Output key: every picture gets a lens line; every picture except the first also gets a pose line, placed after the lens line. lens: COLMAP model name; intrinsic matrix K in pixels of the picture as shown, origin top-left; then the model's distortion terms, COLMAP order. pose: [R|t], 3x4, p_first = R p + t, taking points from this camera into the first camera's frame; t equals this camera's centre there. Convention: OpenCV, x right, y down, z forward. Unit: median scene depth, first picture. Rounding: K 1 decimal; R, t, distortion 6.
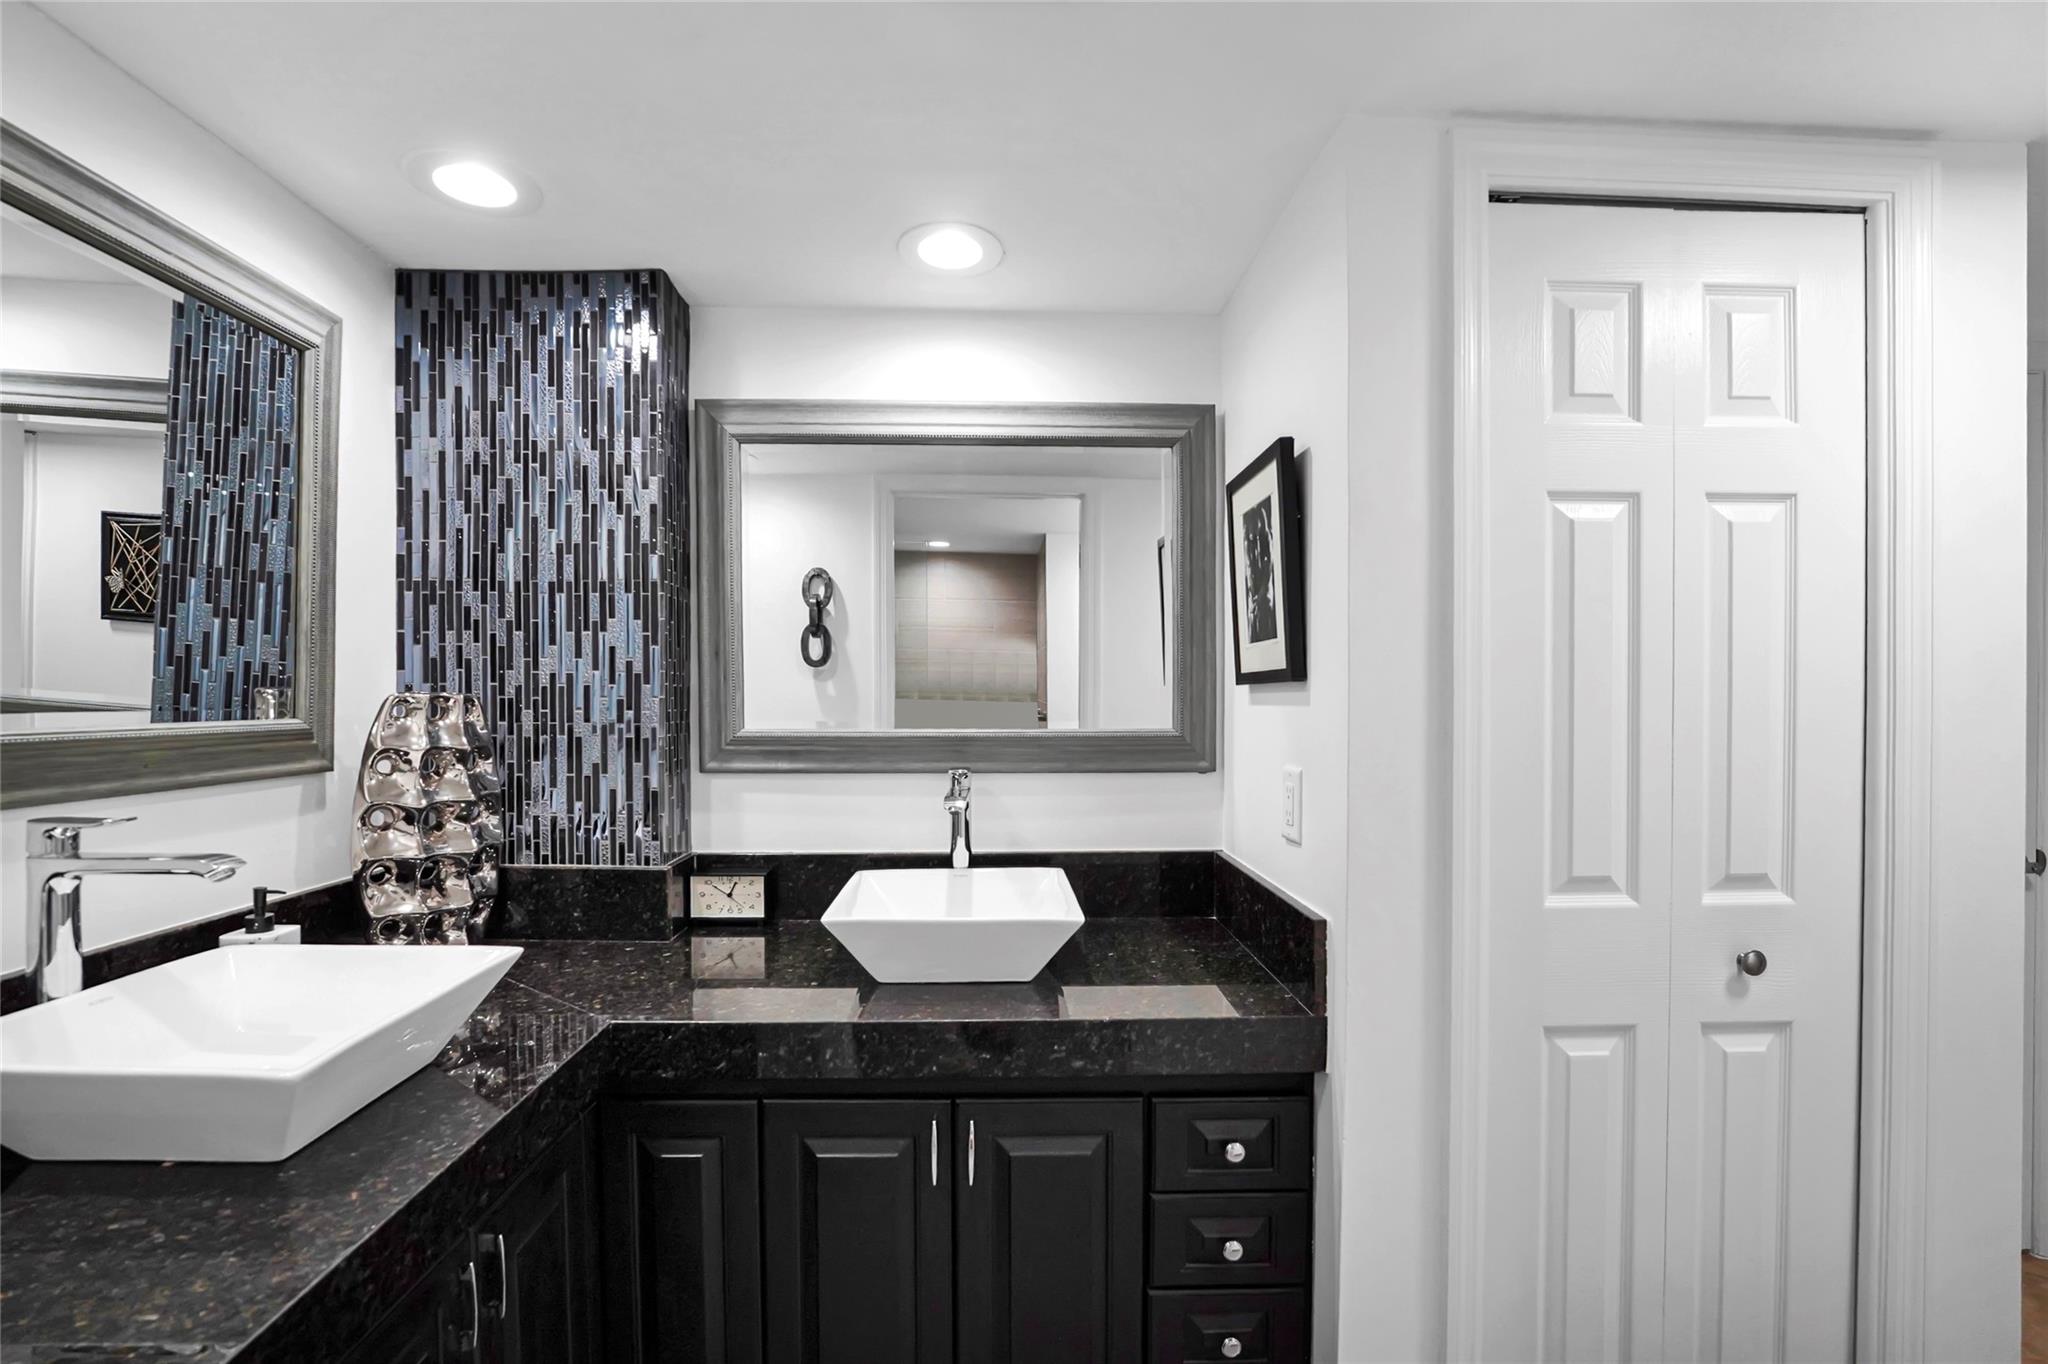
lens RADIAL K [[889.9, 0, 1003.4], [0, 889.9, 708.6], [0, 0, 1]] dist [-0.023018, 0.001584]
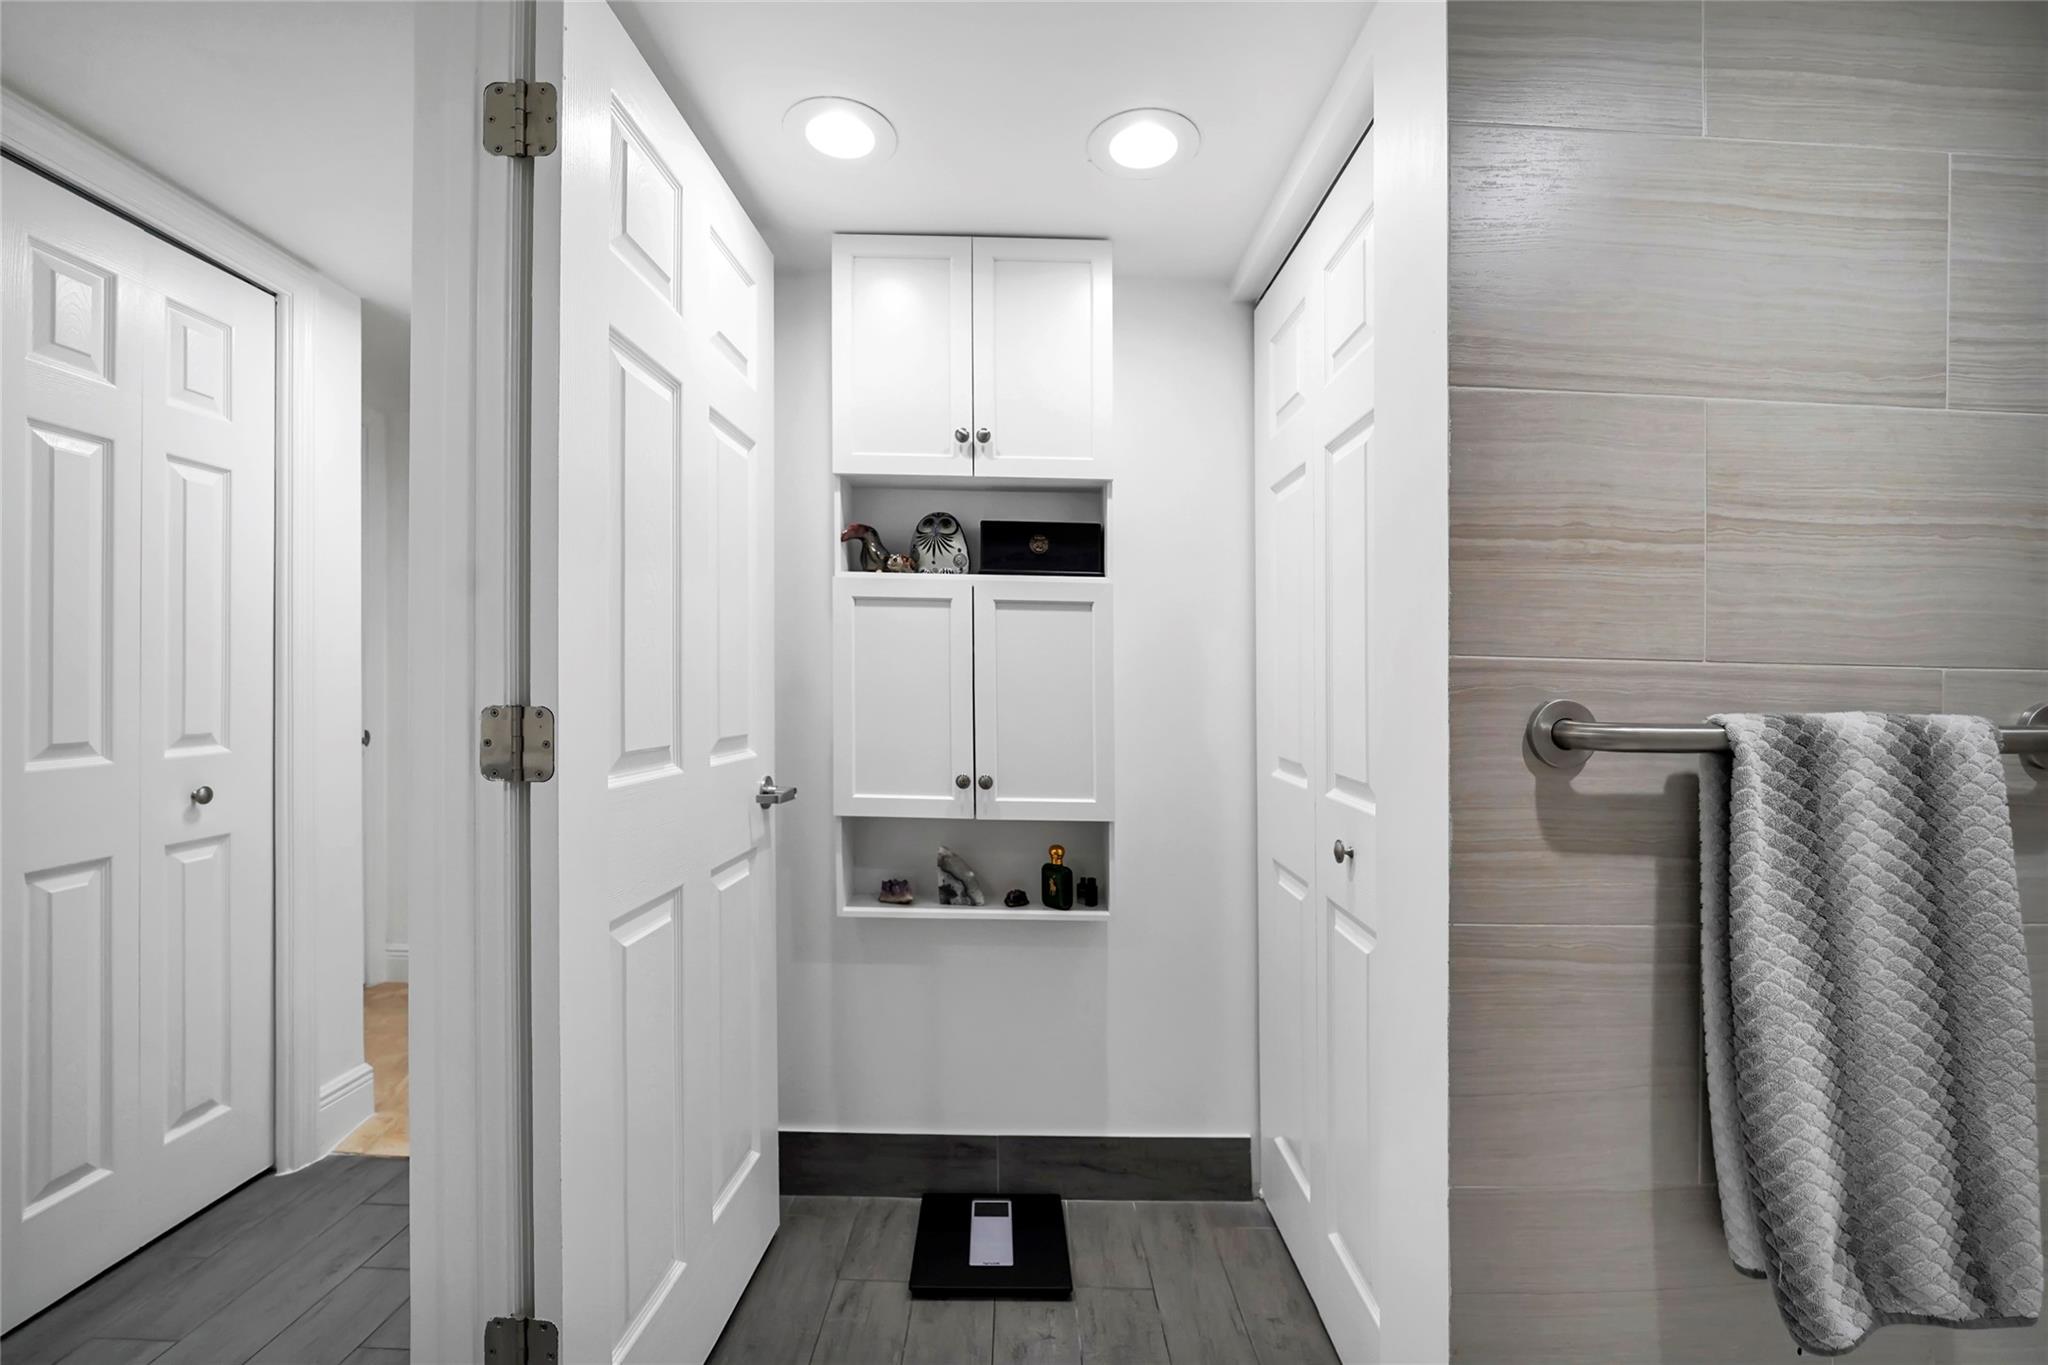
lens RADIAL K [[847.5, 0, 1024.3], [0, 847.5, 686.9], [0, 0, 1]] dist [-0.028605, 0.001703]
pose [[0.005430, -0.013715, 0.999891, -0.380383], [-0.004393, 0.999896, 0.013739, 0.074457], [-0.999976, -0.004467, 0.005369, -0.272977]]
